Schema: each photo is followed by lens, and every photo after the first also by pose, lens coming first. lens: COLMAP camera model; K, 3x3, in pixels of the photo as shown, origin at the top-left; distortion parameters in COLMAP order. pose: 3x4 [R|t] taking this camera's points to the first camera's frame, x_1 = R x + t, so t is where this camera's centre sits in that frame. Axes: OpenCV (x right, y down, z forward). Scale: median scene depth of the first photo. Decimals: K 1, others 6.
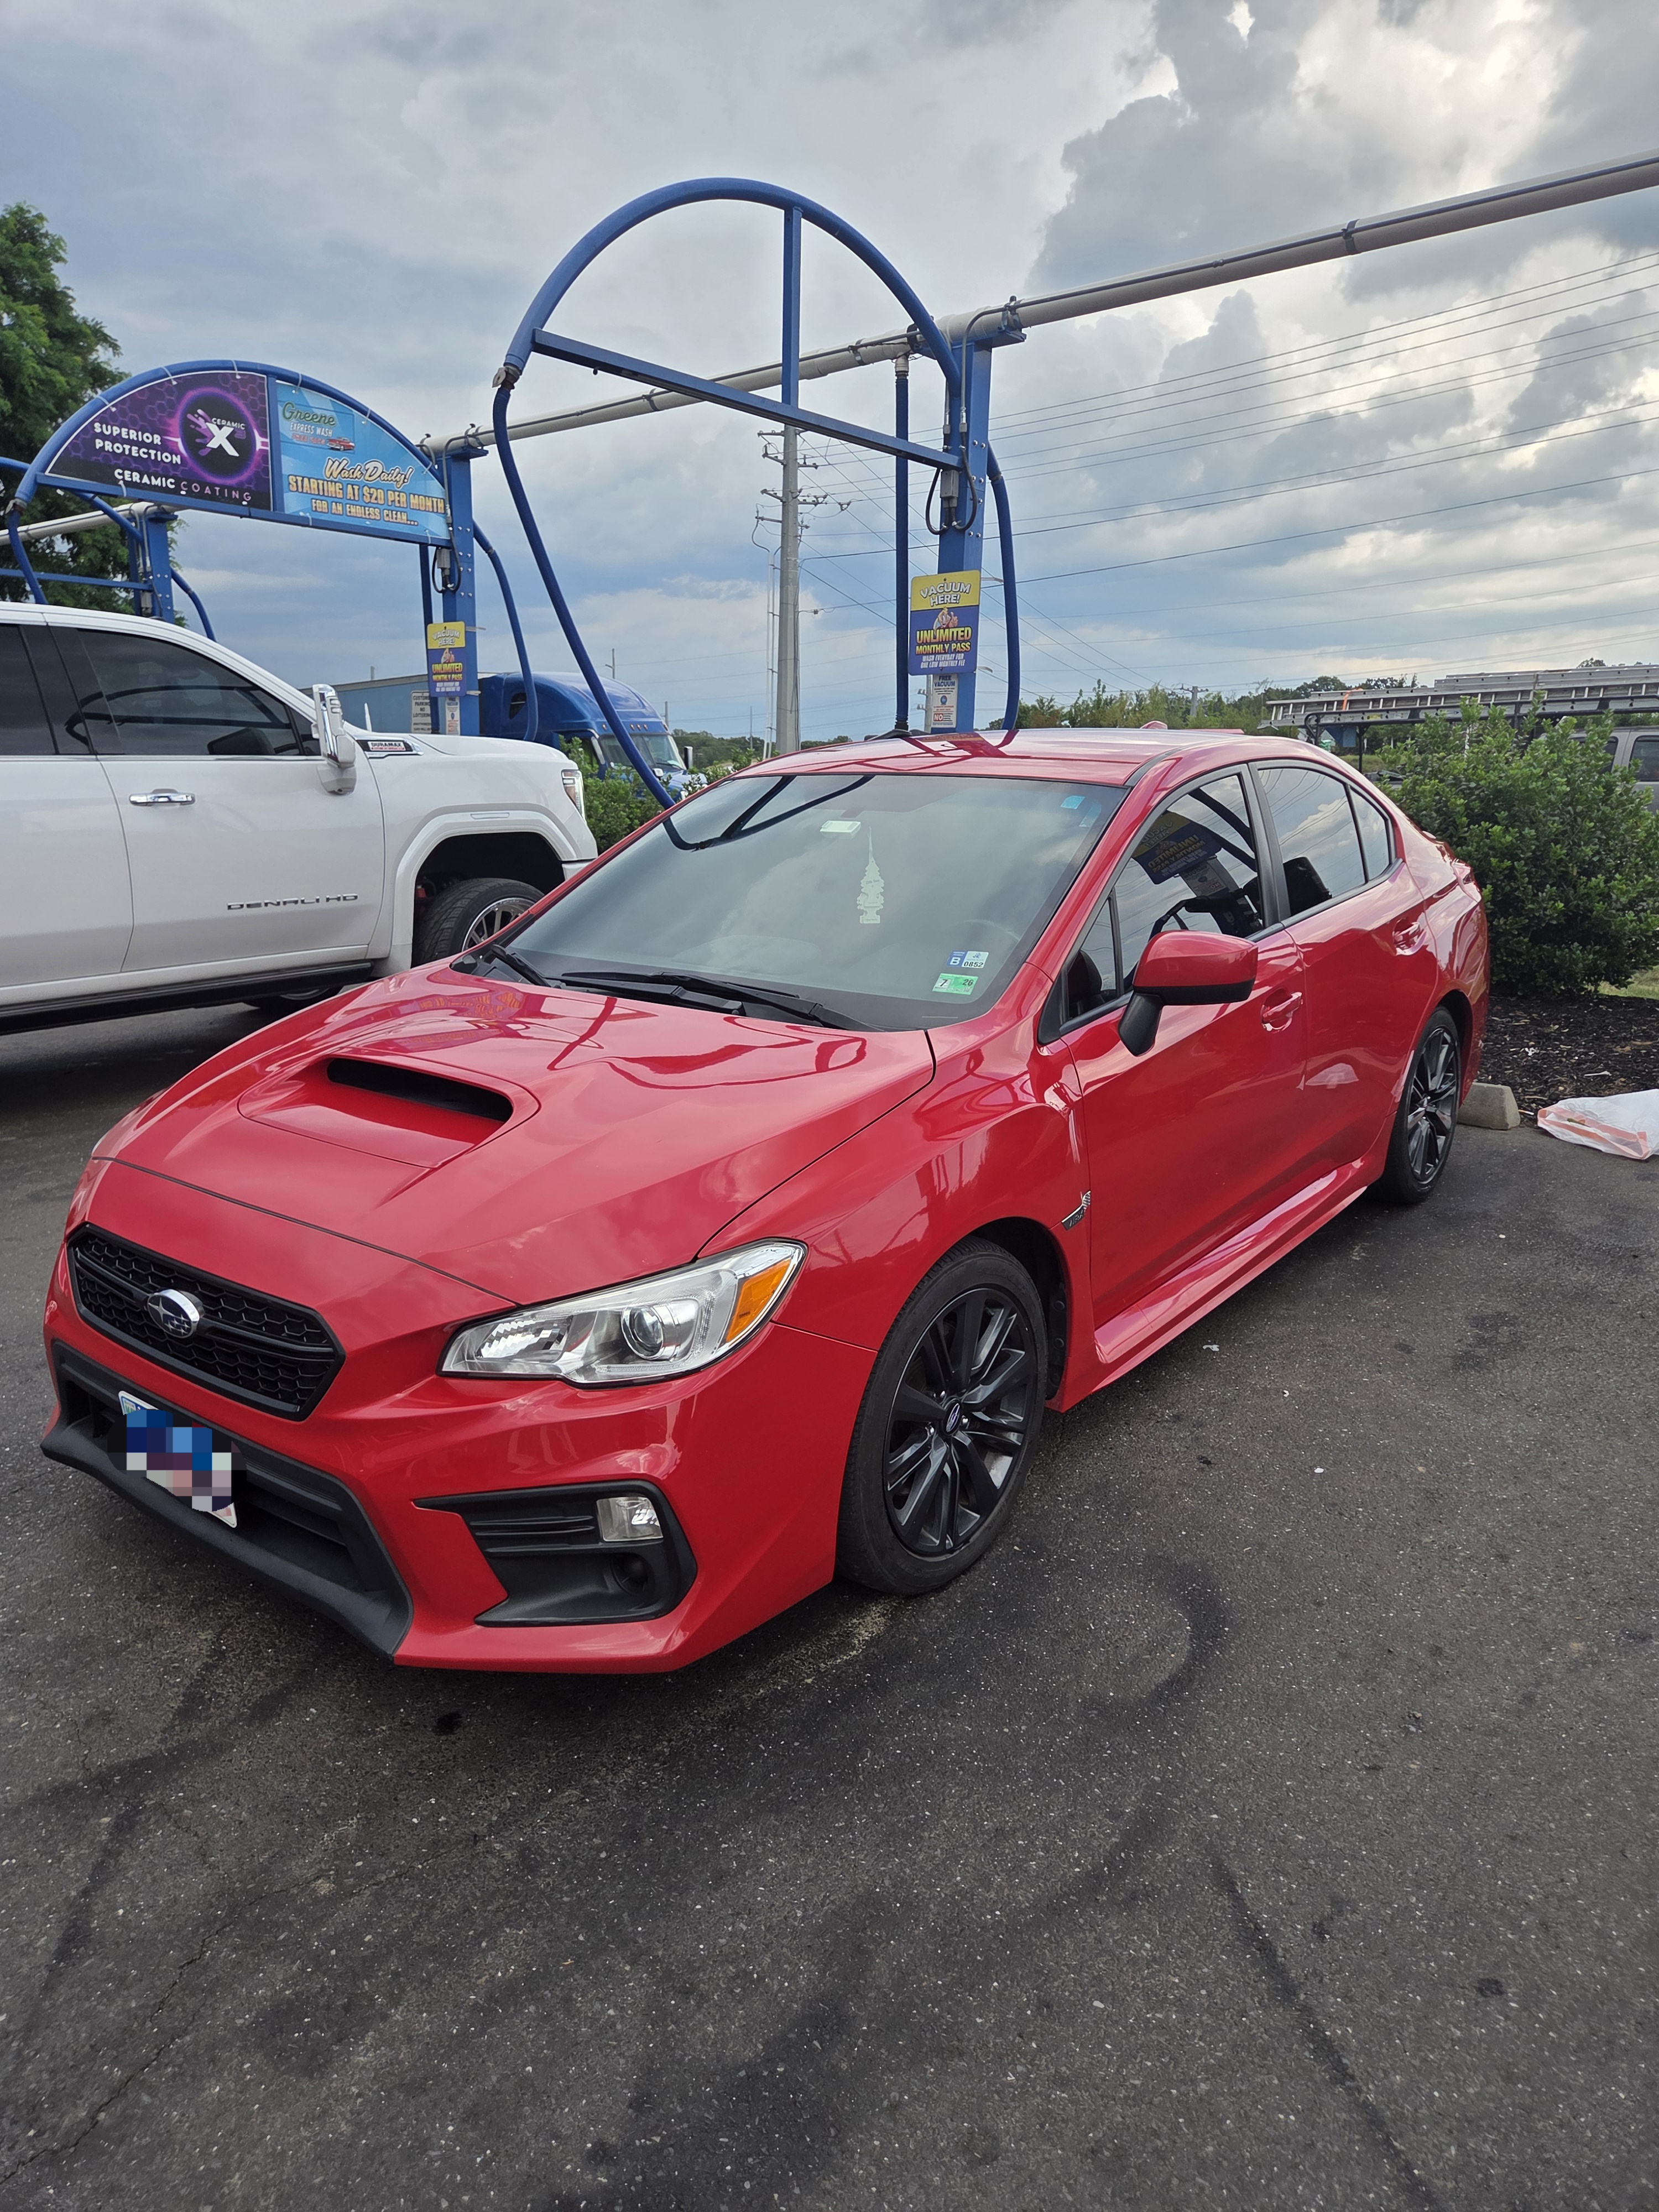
lens RADIAL K [[1569.7, 0, 826.3], [0, 1569.7, 1076.7], [0, 0, 1]] dist [0.074007, -0.065063]
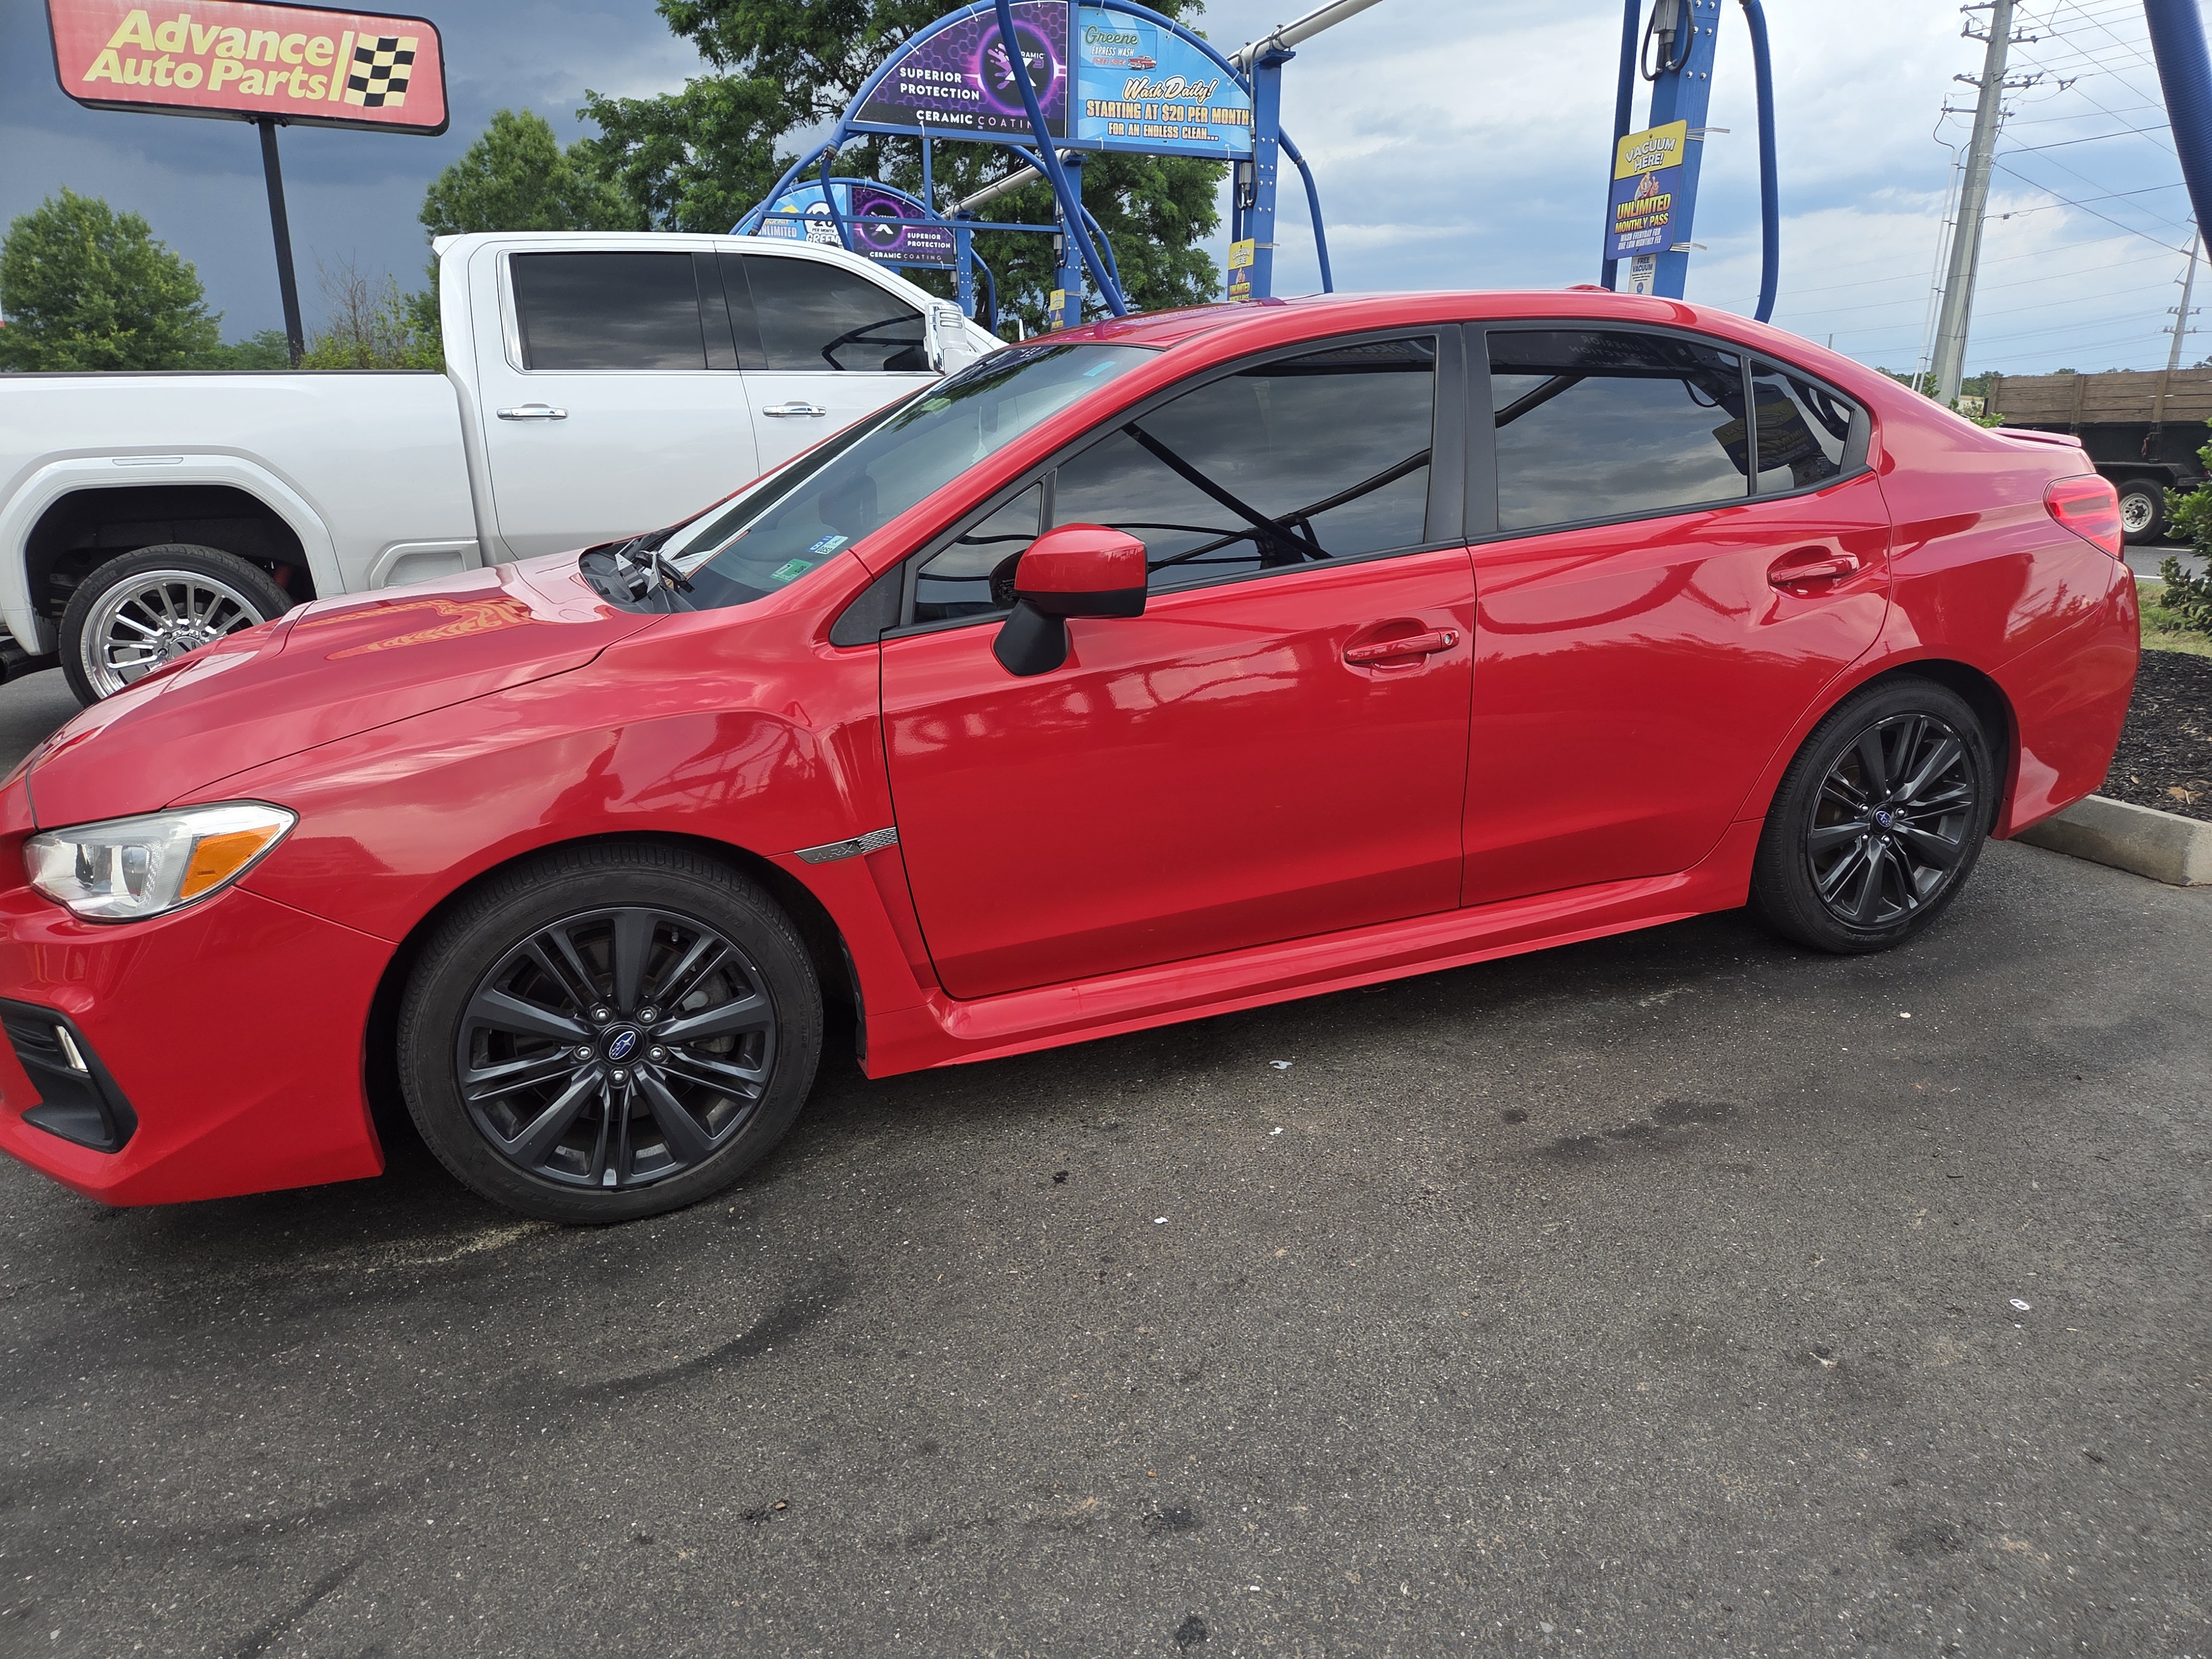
lens RADIAL K [[1569.7, 0, 1107.4], [0, 1569.7, 823.4], [0, 0, 1]] dist [0.074007, -0.065063]
pose [[0.856324, 0.125741, -0.500897, 0.254123], [-0.097383, 0.991822, 0.082494, -0.003323], [0.507173, -0.021862, 0.861567, 0.123617]]
